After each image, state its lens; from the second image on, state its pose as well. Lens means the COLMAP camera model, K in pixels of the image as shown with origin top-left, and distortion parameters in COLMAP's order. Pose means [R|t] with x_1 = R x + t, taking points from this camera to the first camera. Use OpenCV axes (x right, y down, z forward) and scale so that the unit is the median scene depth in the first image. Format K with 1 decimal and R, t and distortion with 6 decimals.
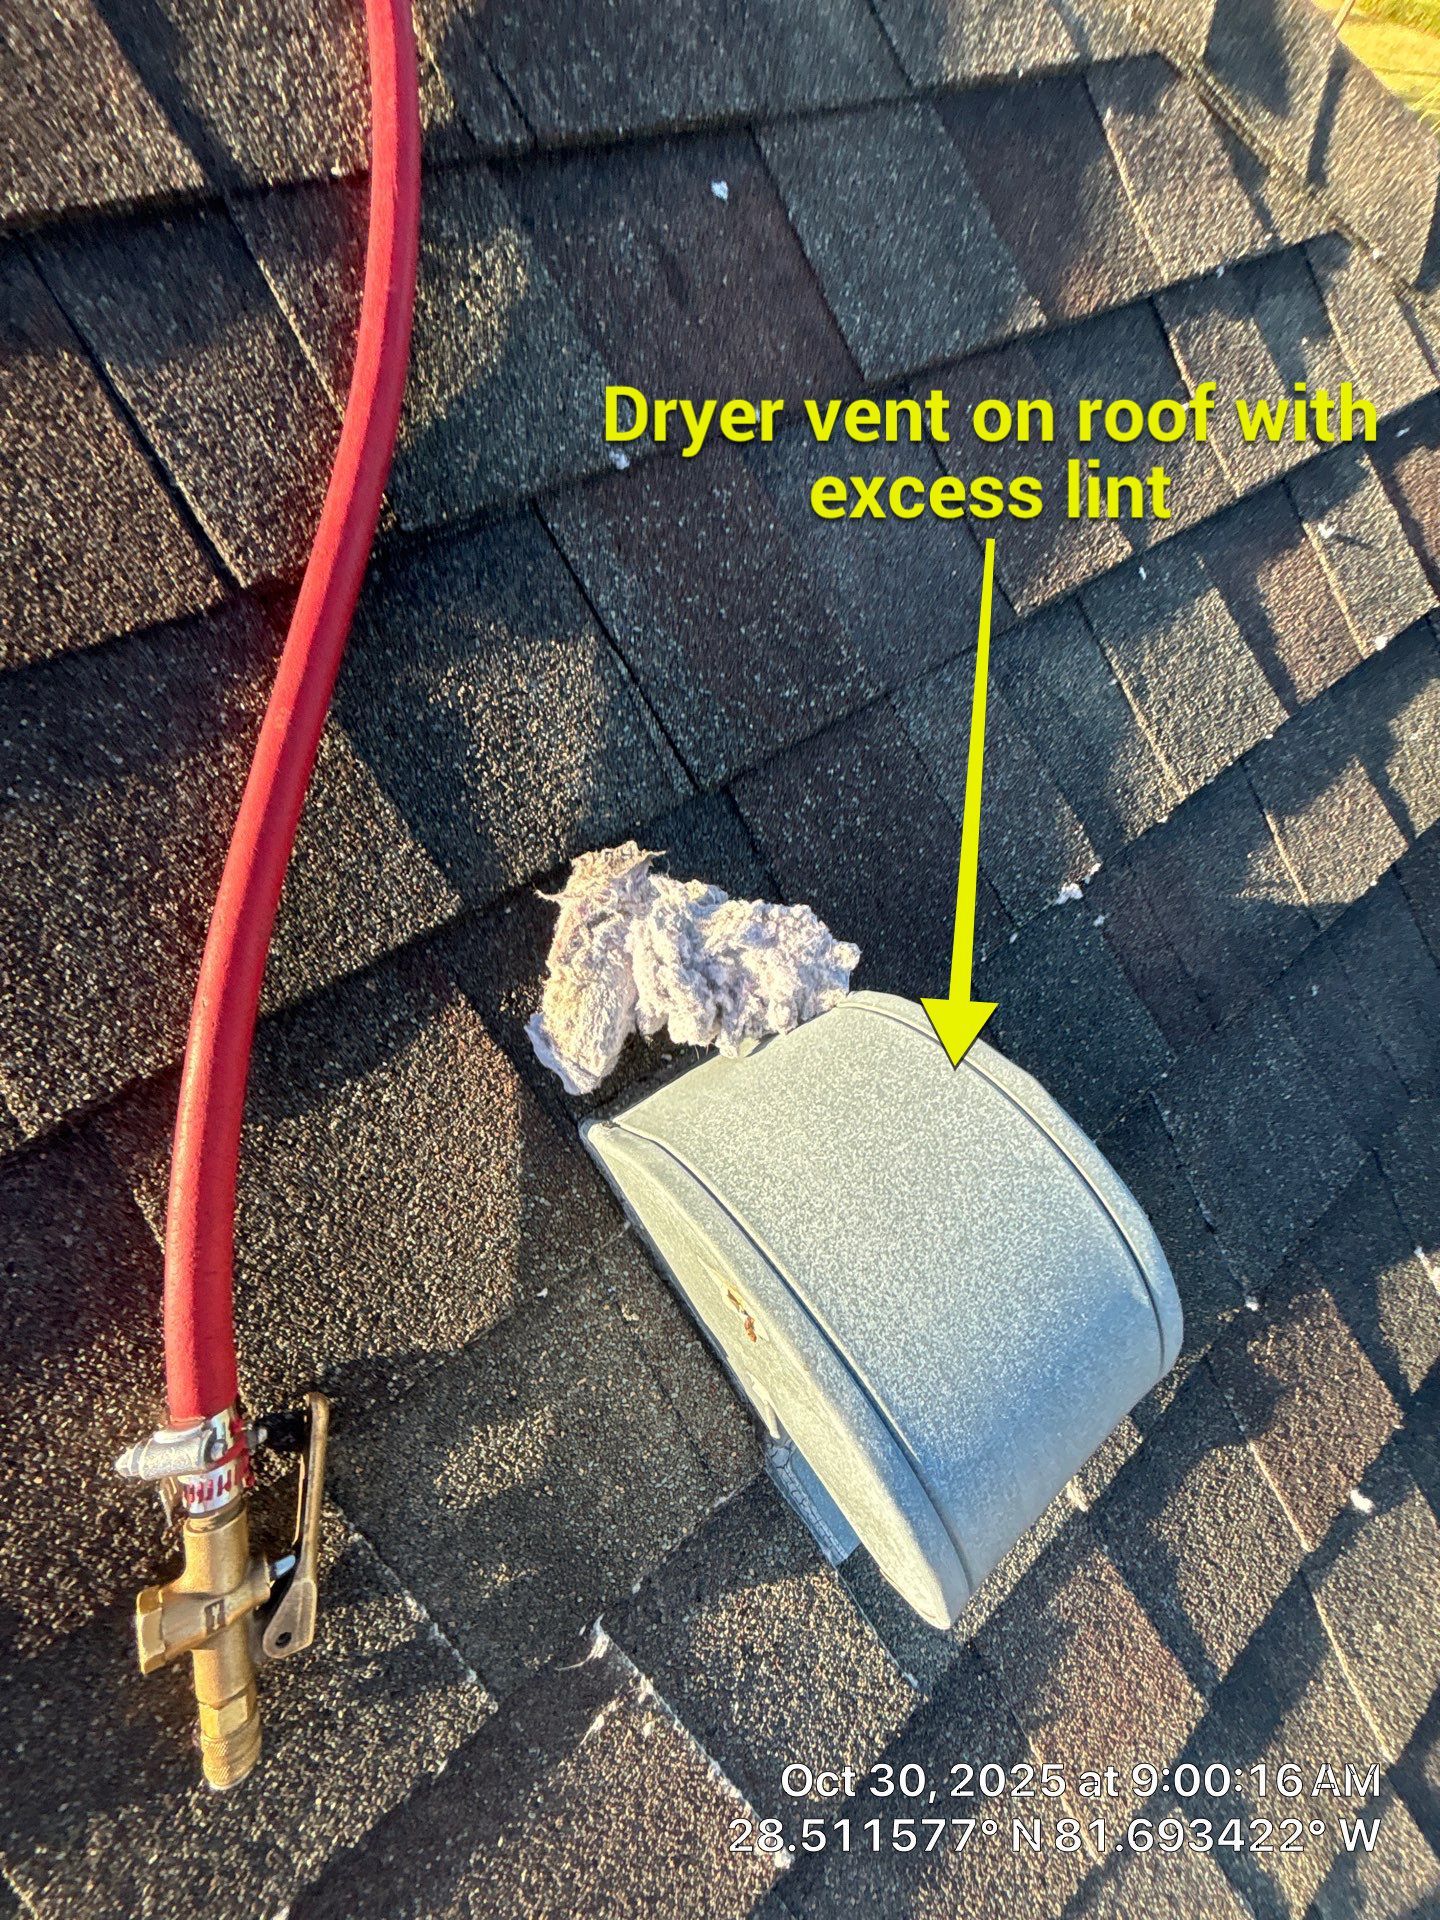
lens RADIAL K [[776.7, 0, 720.0], [0, 776.7, 960.0], [0, 0, 1]] dist [0.000182, 0.000201]
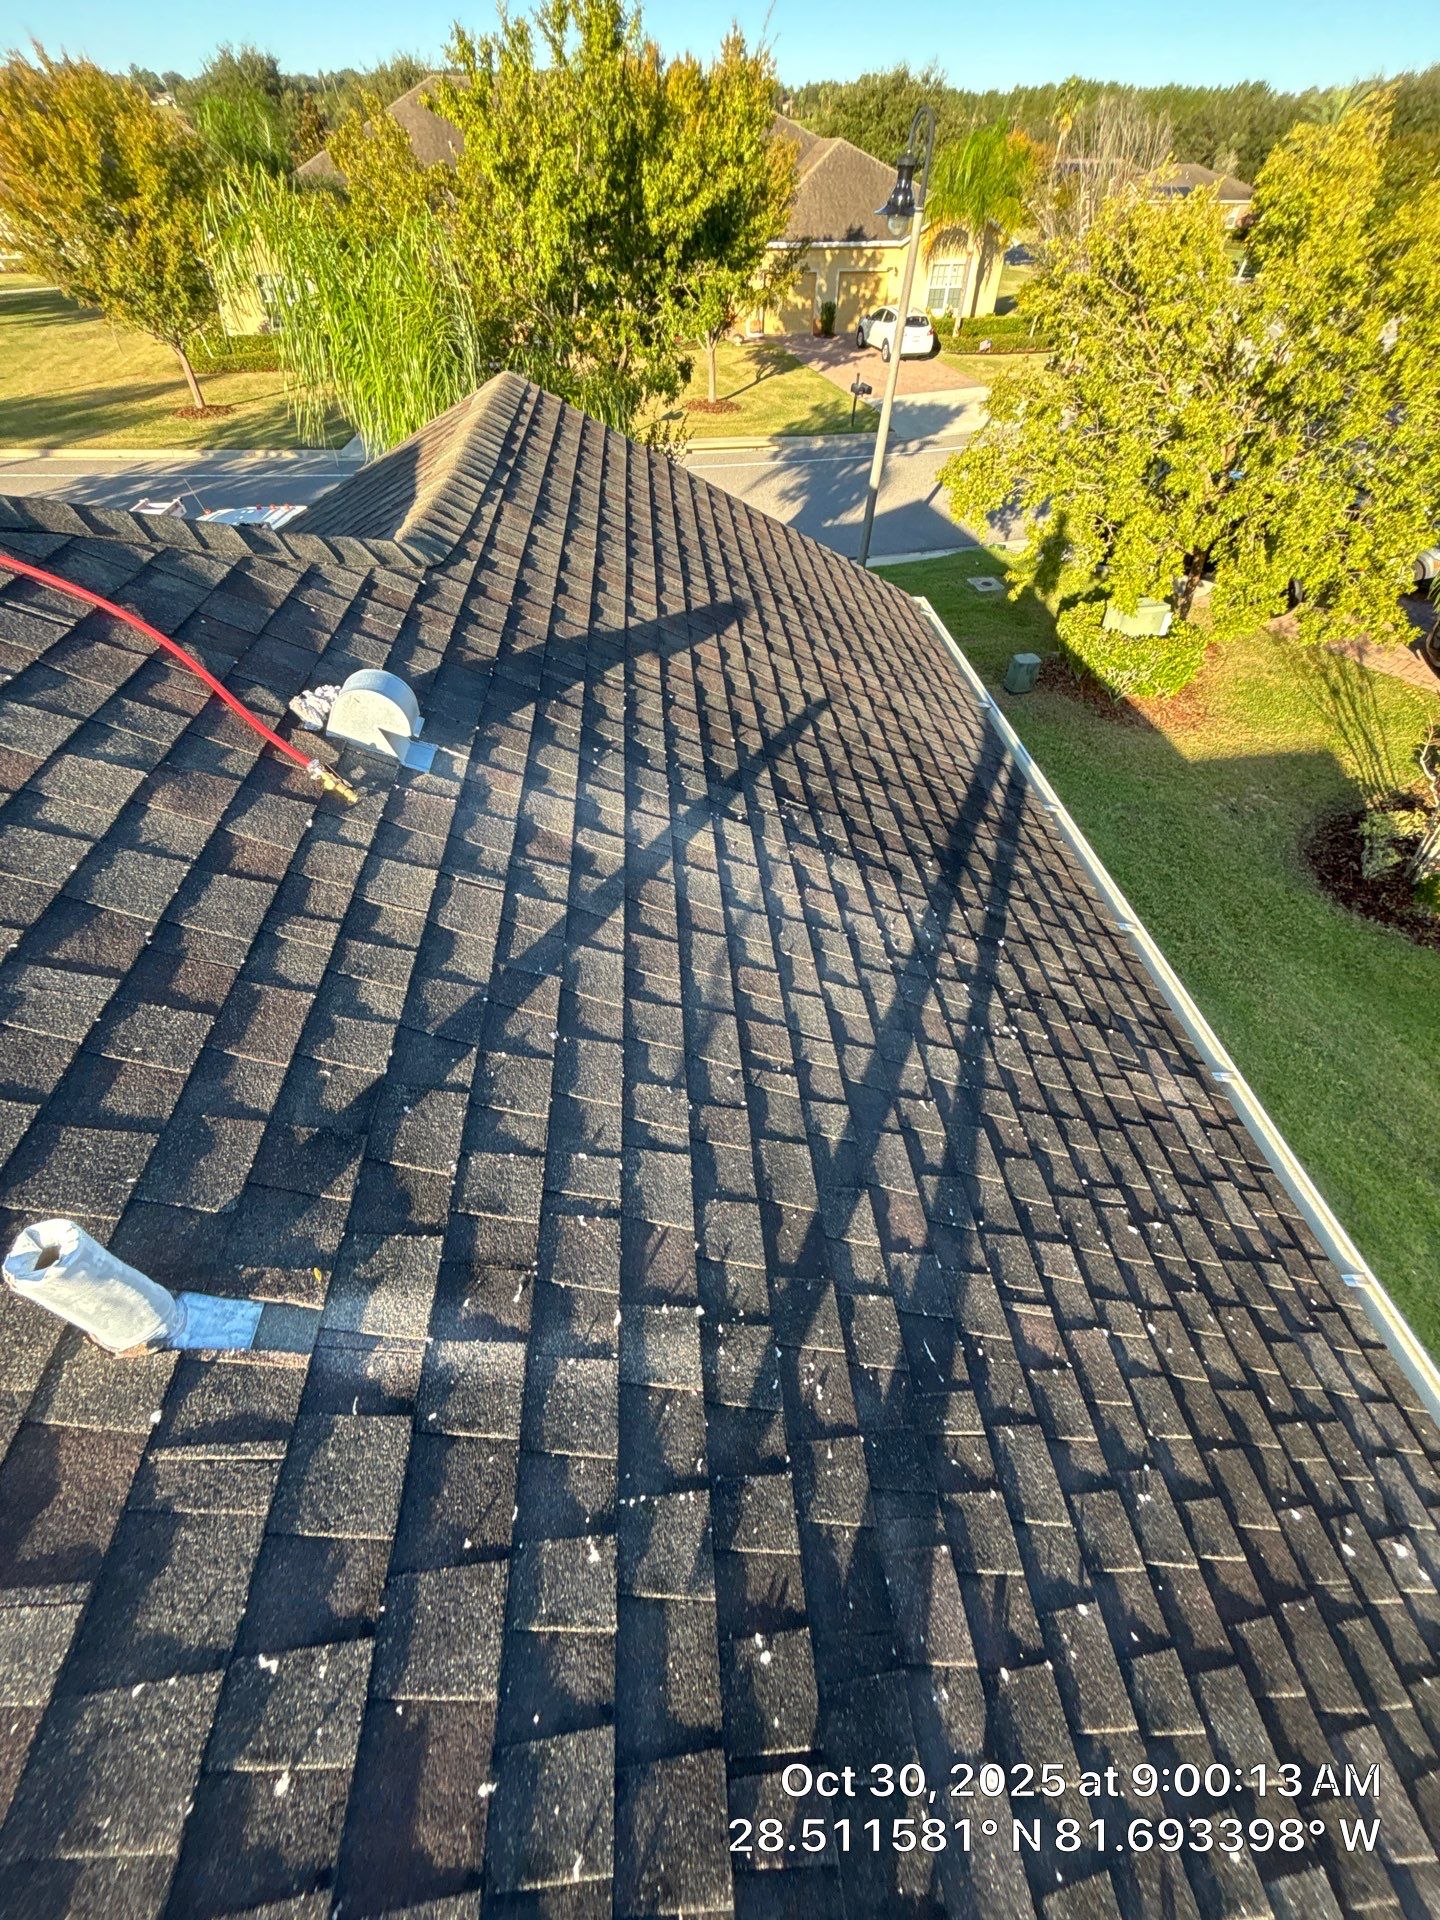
lens RADIAL K [[776.7, 0, 720.0], [0, 776.7, 960.0], [0, 0, 1]] dist [0.000182, 0.000201]
pose [[0.541172, -0.672384, 0.505007, -1.613002], [0.768462, 0.639296, 0.027687, 2.065215], [-0.341465, 0.373095, 0.862671, -2.664959]]
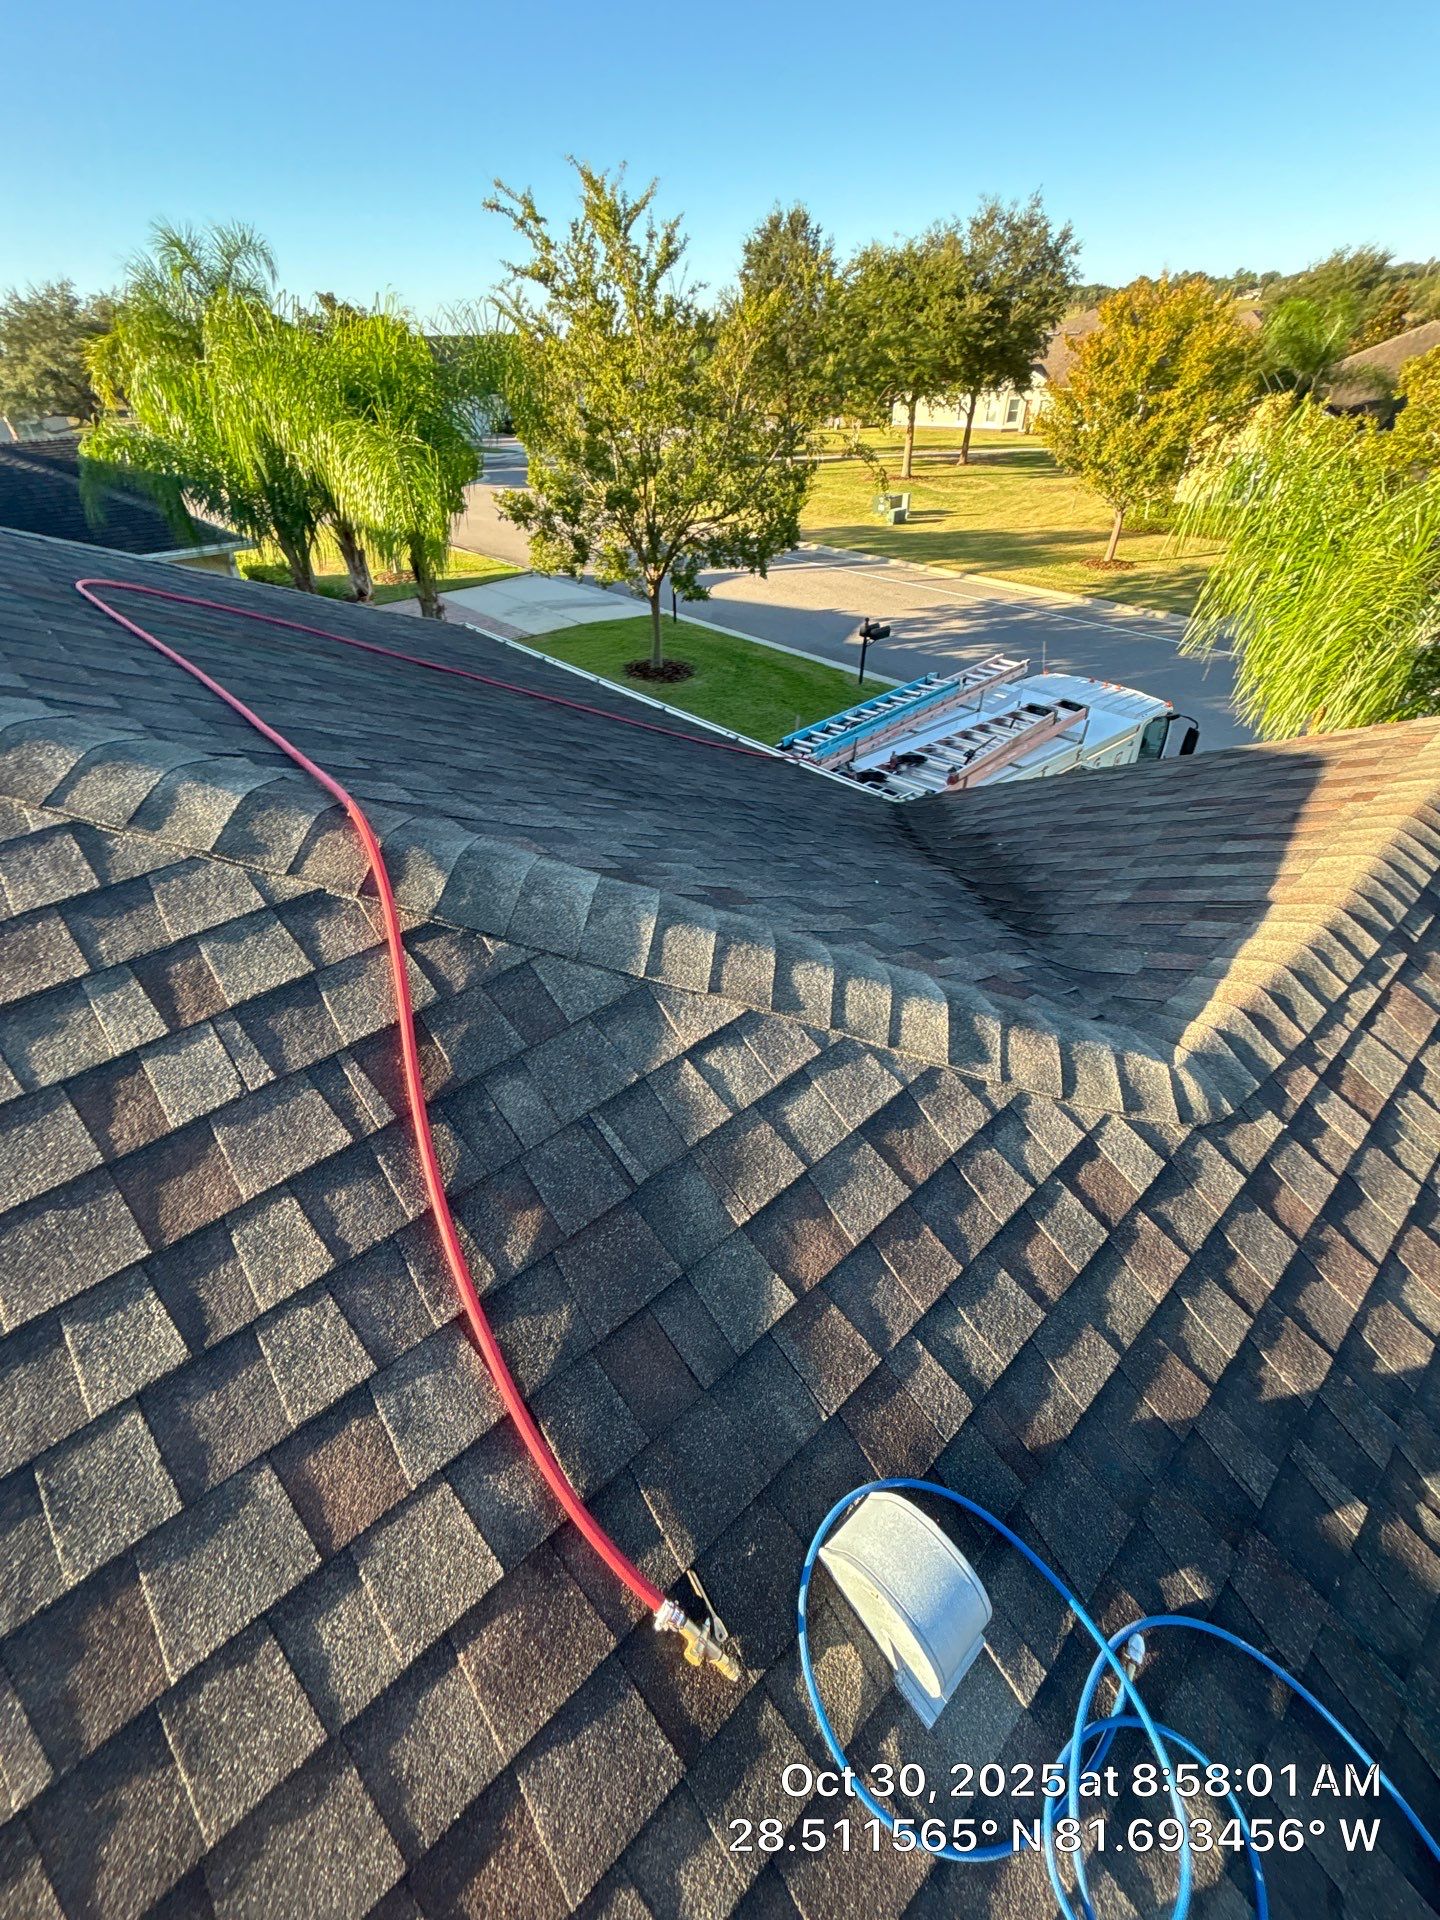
lens RADIAL K [[788.1, 0, 733.2], [0, 788.1, 950.4], [0, 0, 1]] dist [0.000410, 0.000121]
pose [[0.988822, -0.148558, -0.012736, -0.063771], [0.129837, 0.899901, -0.416318, -0.444468], [0.073309, 0.410011, 0.909130, -1.886829]]
